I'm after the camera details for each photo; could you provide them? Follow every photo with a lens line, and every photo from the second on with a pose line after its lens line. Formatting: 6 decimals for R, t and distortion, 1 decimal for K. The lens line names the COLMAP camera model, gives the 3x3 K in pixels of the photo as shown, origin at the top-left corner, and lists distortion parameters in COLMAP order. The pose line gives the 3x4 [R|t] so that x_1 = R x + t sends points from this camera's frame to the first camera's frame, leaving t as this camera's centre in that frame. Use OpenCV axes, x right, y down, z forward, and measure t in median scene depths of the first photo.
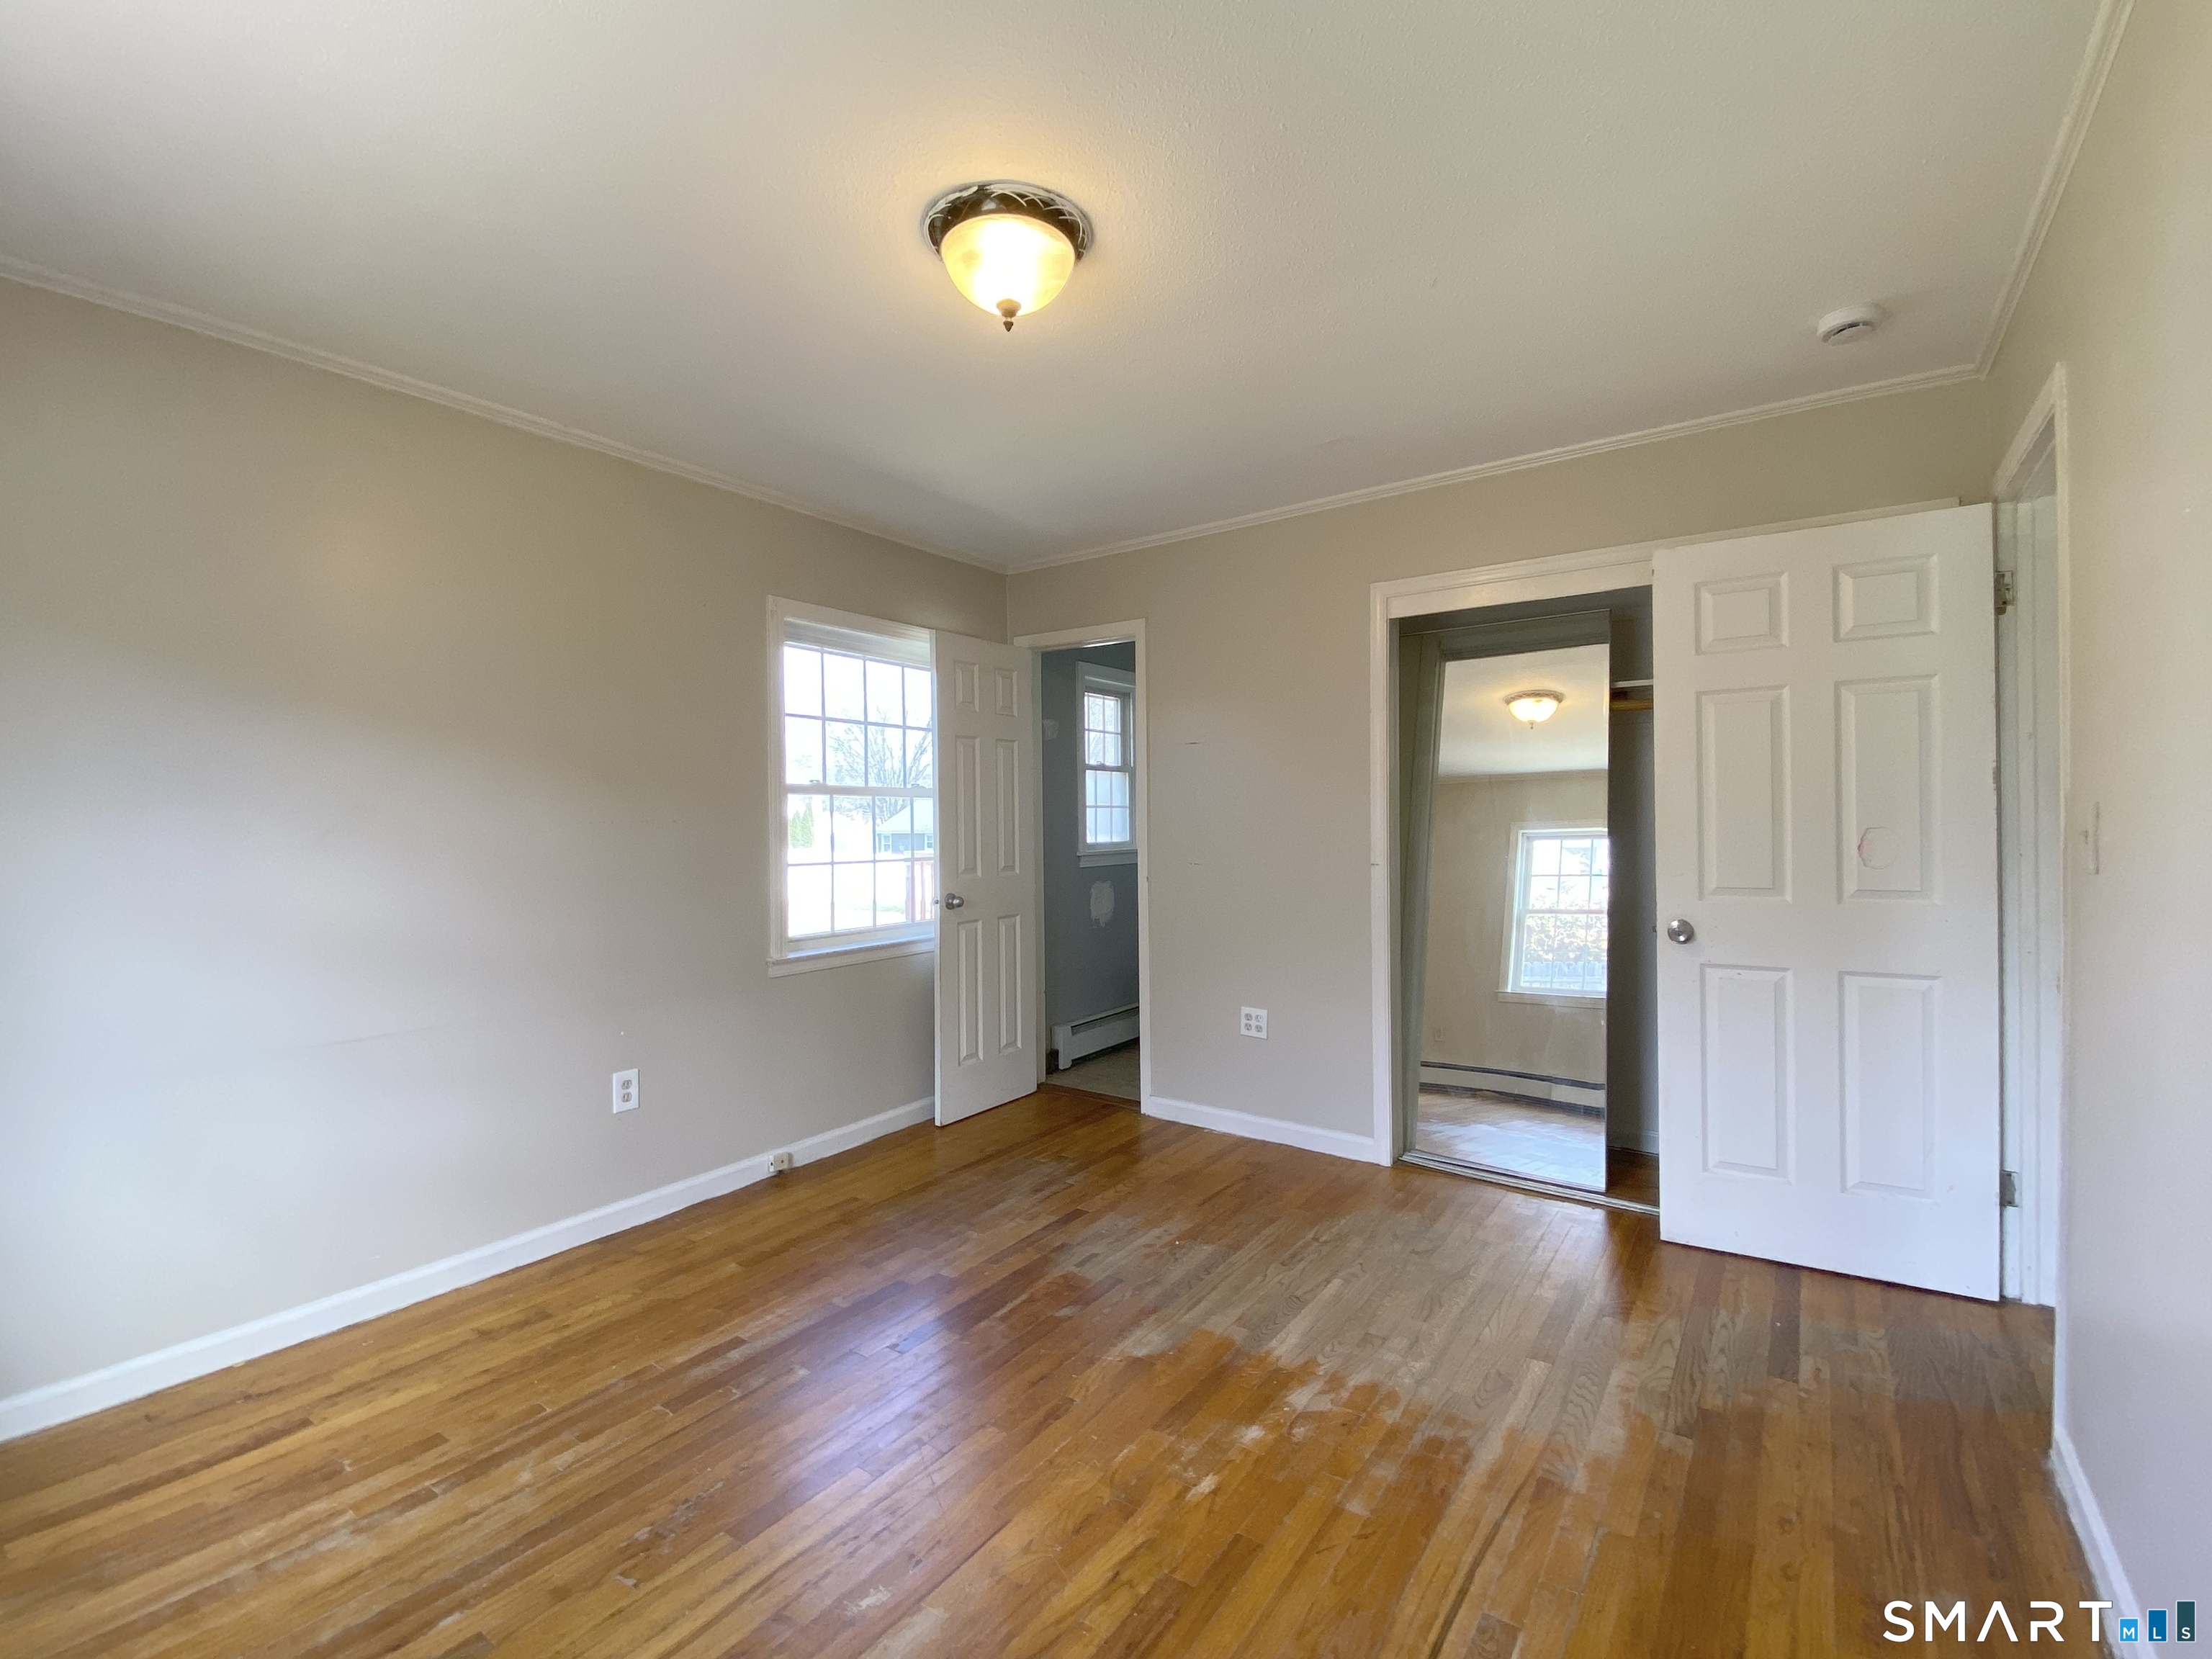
lens RADIAL K [[979.3, 0, 1099.6], [0, 979.3, 826.0], [0, 0, 1]] dist [-0.012748, -0.005378]
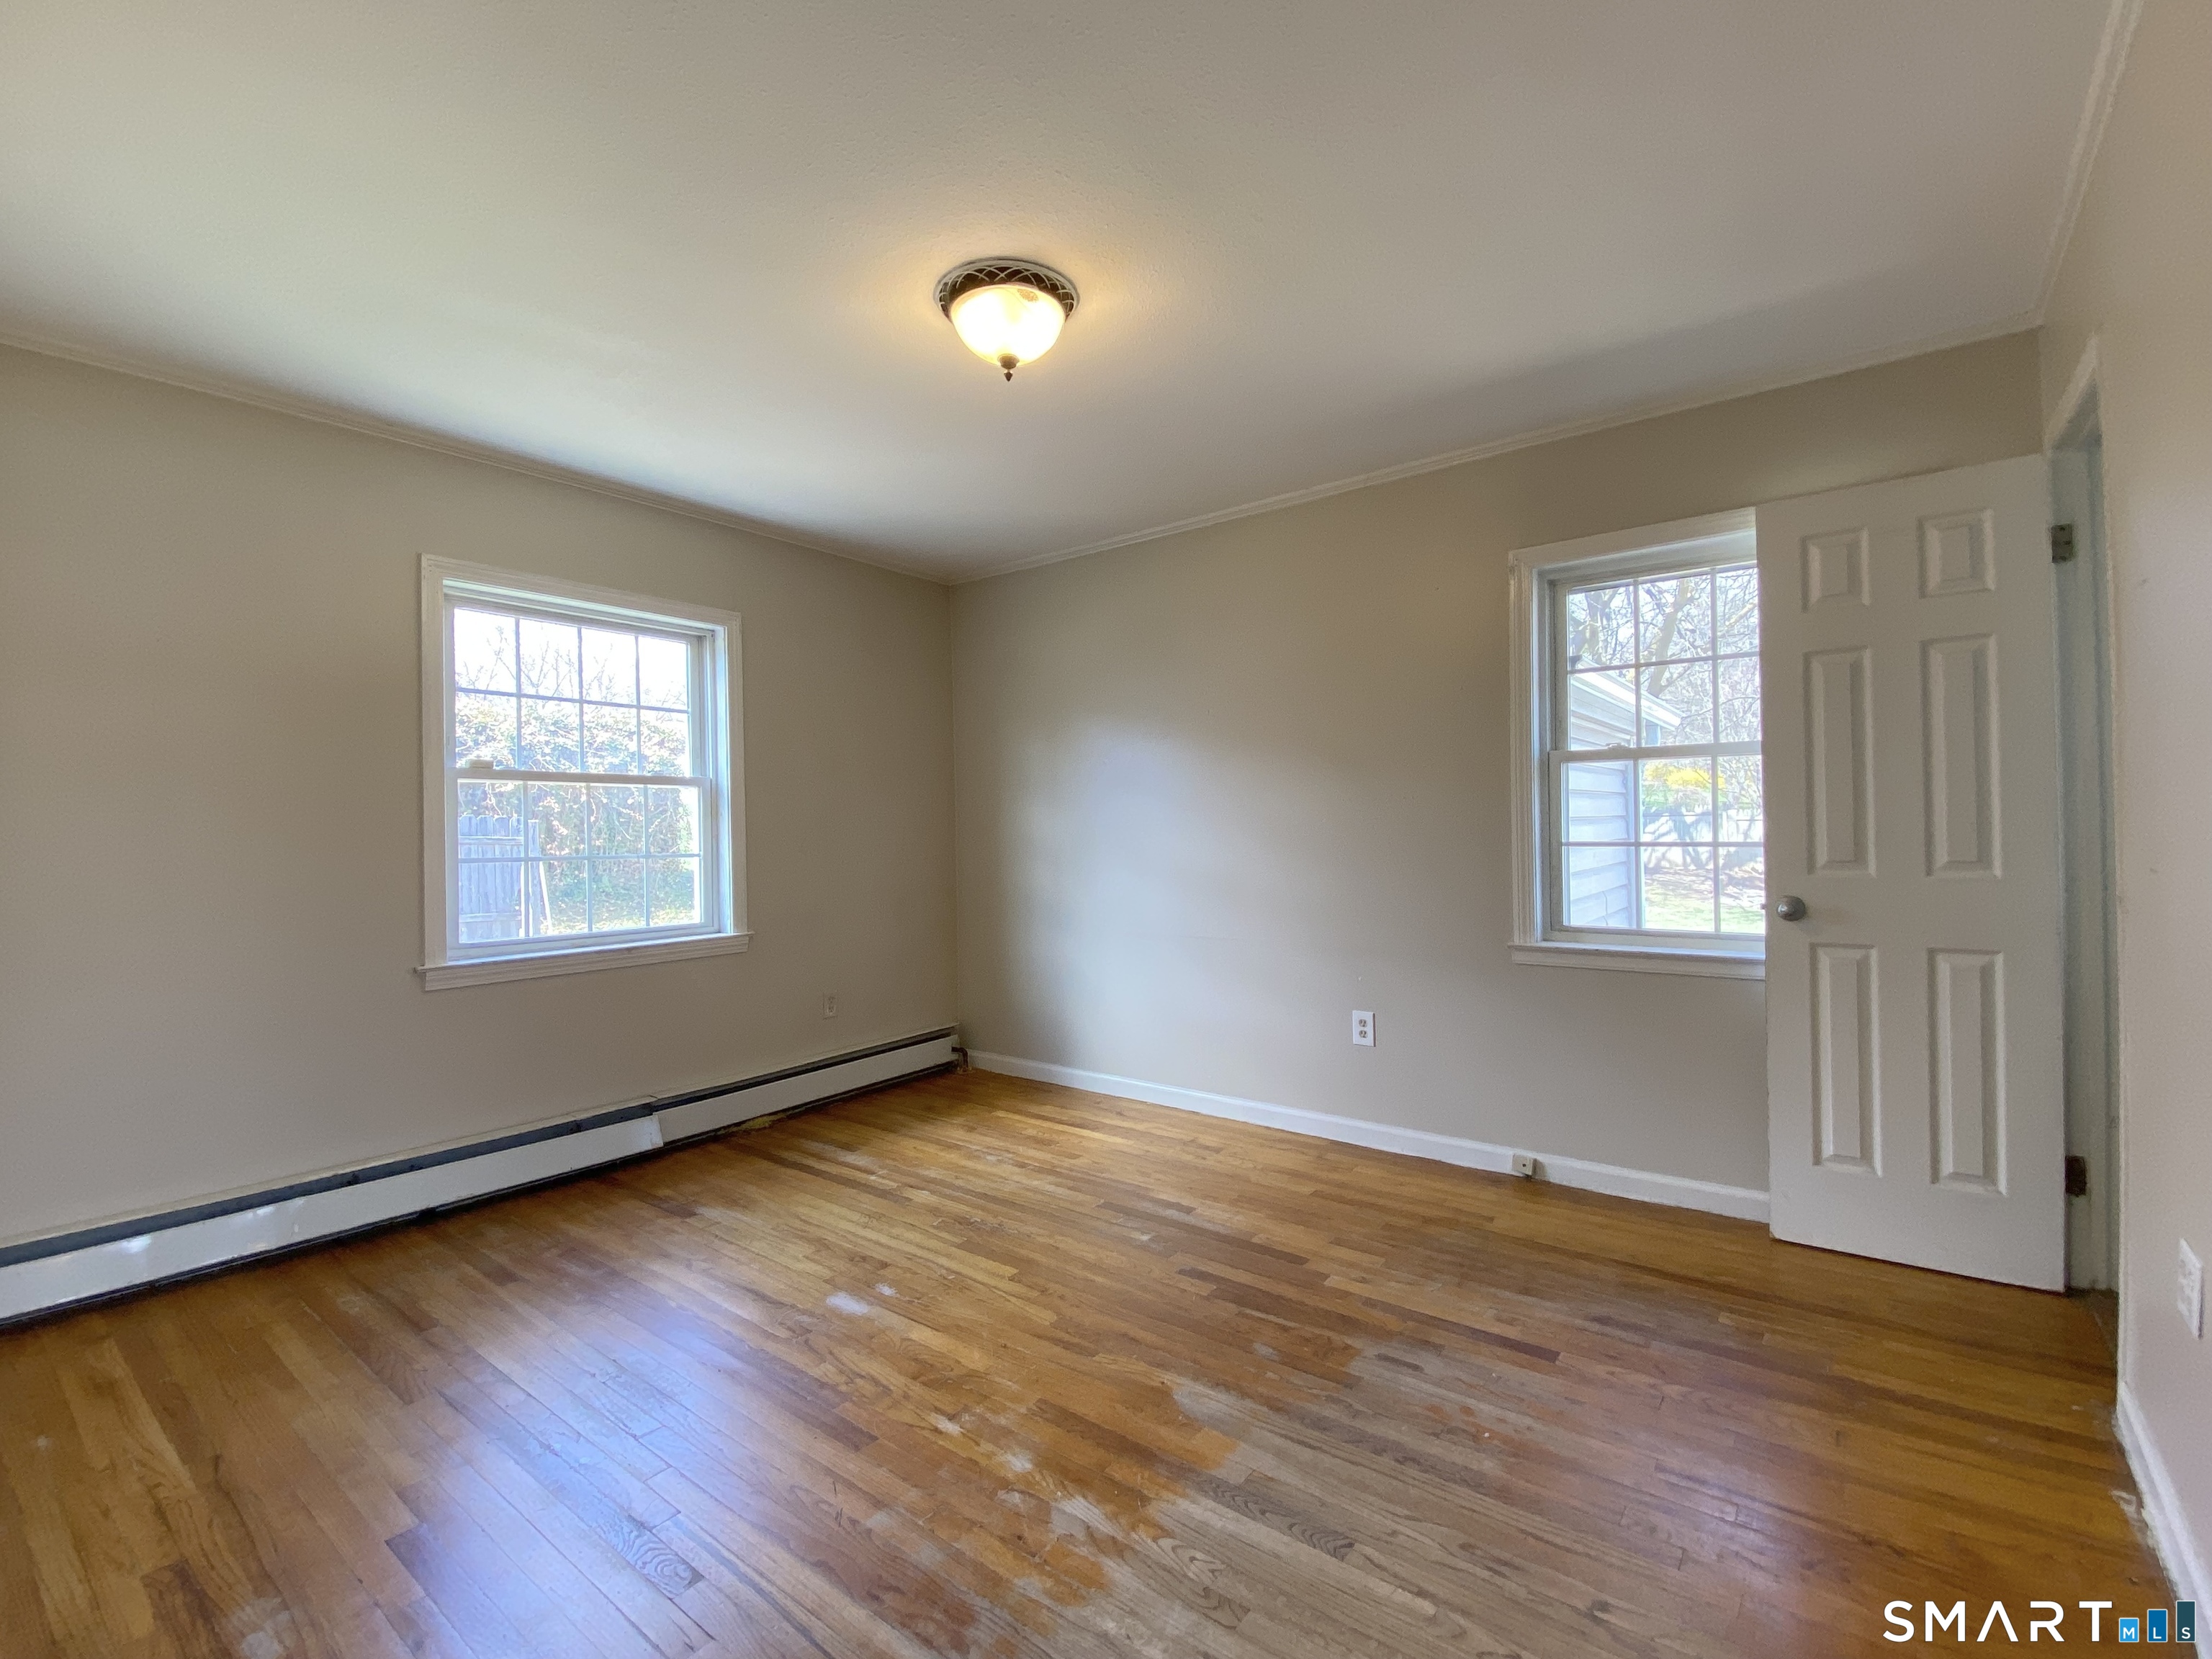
lens RADIAL K [[979.3, 0, 1098.7], [0, 979.3, 820.0], [0, 0, 1]] dist [-0.012748, -0.005378]
pose [[-0.028812, 0.014893, -0.999474, 0.796553], [0.001859, 0.999888, 0.014845, 0.005031], [0.999583, -0.001430, -0.028837, 0.828132]]
